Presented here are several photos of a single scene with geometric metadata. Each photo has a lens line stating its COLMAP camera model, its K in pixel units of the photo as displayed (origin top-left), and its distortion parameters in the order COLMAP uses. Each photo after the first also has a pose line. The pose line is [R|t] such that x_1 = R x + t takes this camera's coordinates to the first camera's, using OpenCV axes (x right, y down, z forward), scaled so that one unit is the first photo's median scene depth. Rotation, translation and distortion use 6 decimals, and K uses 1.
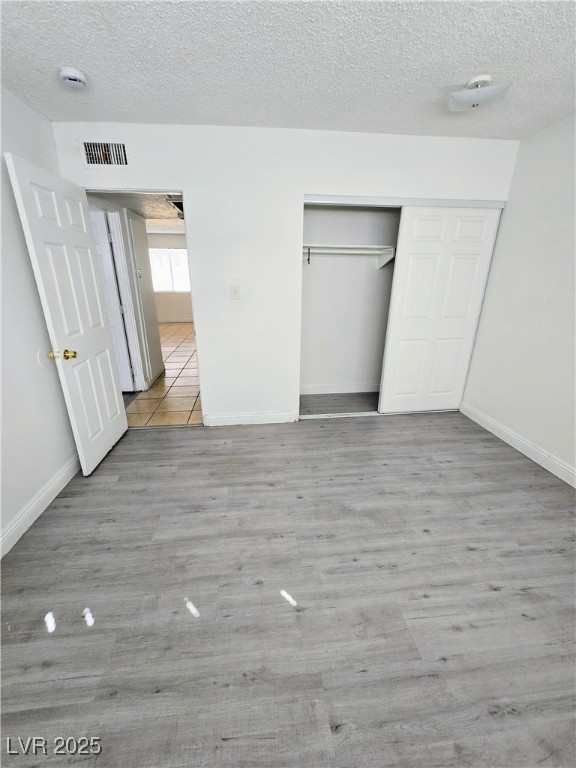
lens RADIAL K [[313.5, 0, 282.1], [0, 313.5, 379.7], [0, 0, 1]] dist [0.001167, -0.001149]
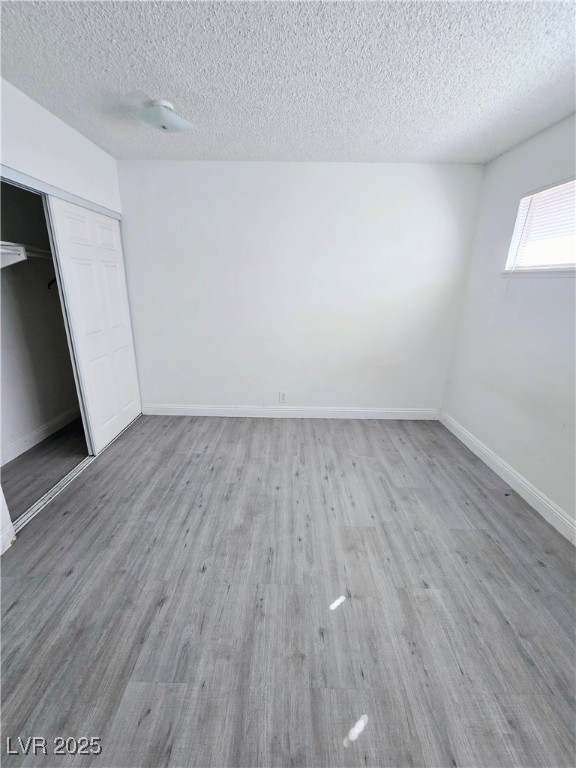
lens RADIAL K [[313.5, 0, 282.1], [0, 313.5, 379.7], [0, 0, 1]] dist [0.001167, -0.001149]
pose [[0.124838, -0.294474, 0.947471, -0.555494], [0.309146, 0.918947, 0.244876, -0.200440], [-0.942785, 0.262337, 0.205755, 0.571898]]
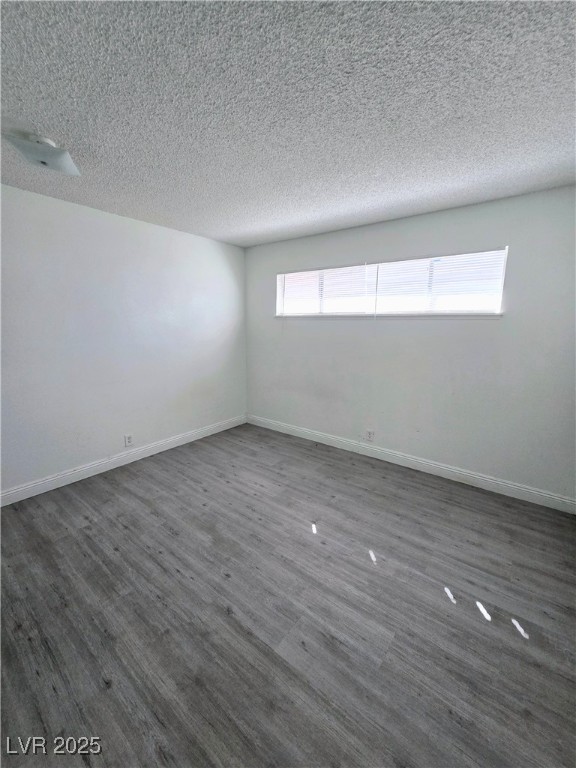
lens RADIAL K [[313.5, 0, 282.1], [0, 313.5, 379.7], [0, 0, 1]] dist [0.001167, -0.001149]
pose [[-0.709403, -0.128762, 0.692941, -0.627618], [0.225782, 0.889839, 0.396496, -0.451233], [-0.667660, 0.437729, -0.602182, 1.271926]]
